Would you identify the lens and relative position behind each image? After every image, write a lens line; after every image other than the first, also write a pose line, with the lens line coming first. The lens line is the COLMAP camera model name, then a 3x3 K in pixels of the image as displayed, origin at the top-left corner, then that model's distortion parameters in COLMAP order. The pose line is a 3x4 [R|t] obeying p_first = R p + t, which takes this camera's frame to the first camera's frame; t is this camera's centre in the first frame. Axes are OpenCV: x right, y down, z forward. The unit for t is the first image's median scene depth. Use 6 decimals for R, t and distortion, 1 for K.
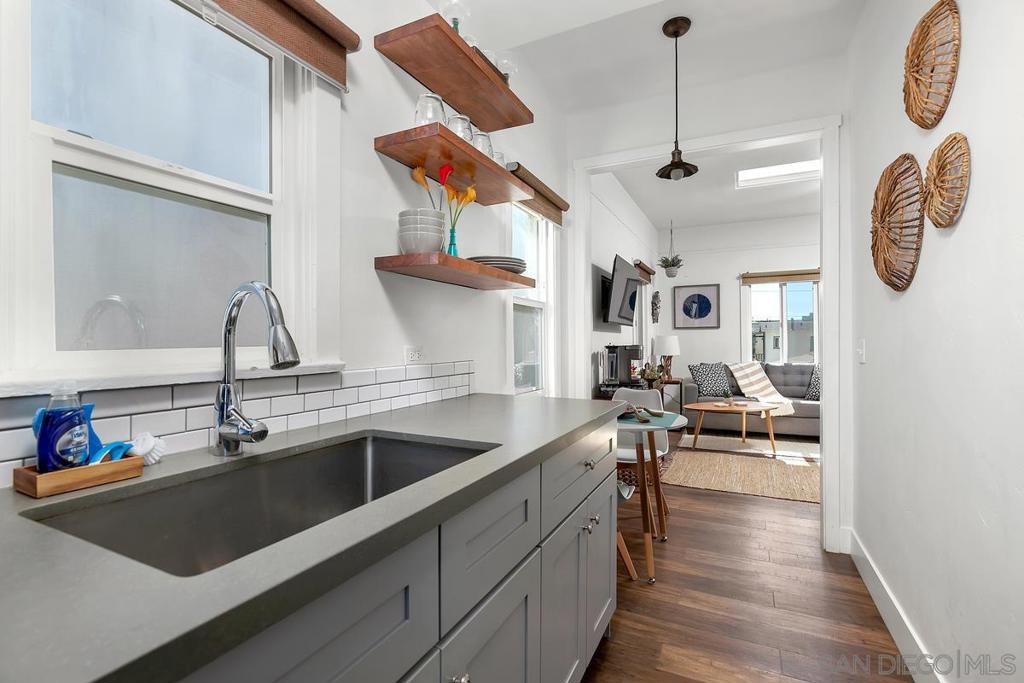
lens RADIAL K [[476.3, 0, 511.3], [0, 476.3, 340.4], [0, 0, 1]] dist [0.000114, 0.000296]
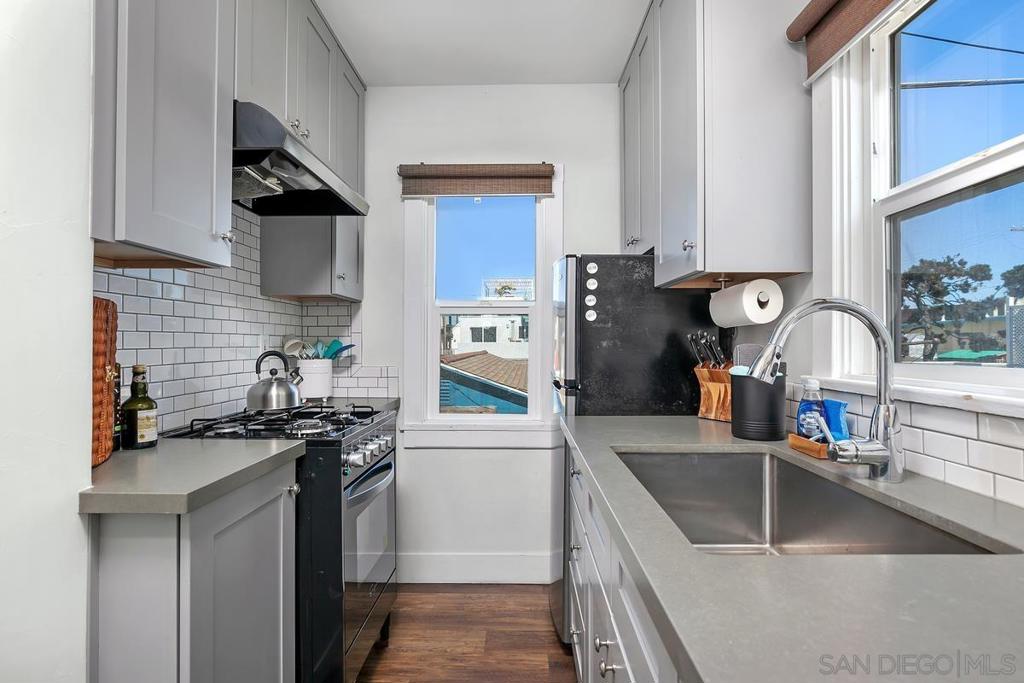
lens RADIAL K [[476.3, 0, 512.4], [0, 476.3, 340.9], [0, 0, 1]] dist [0.000114, 0.000296]
pose [[-0.905405, -0.001432, -0.424546, 0.582011], [0.001490, 0.999977, -0.006550, -0.035177], [0.424546, -0.006563, -0.905383, 1.956687]]
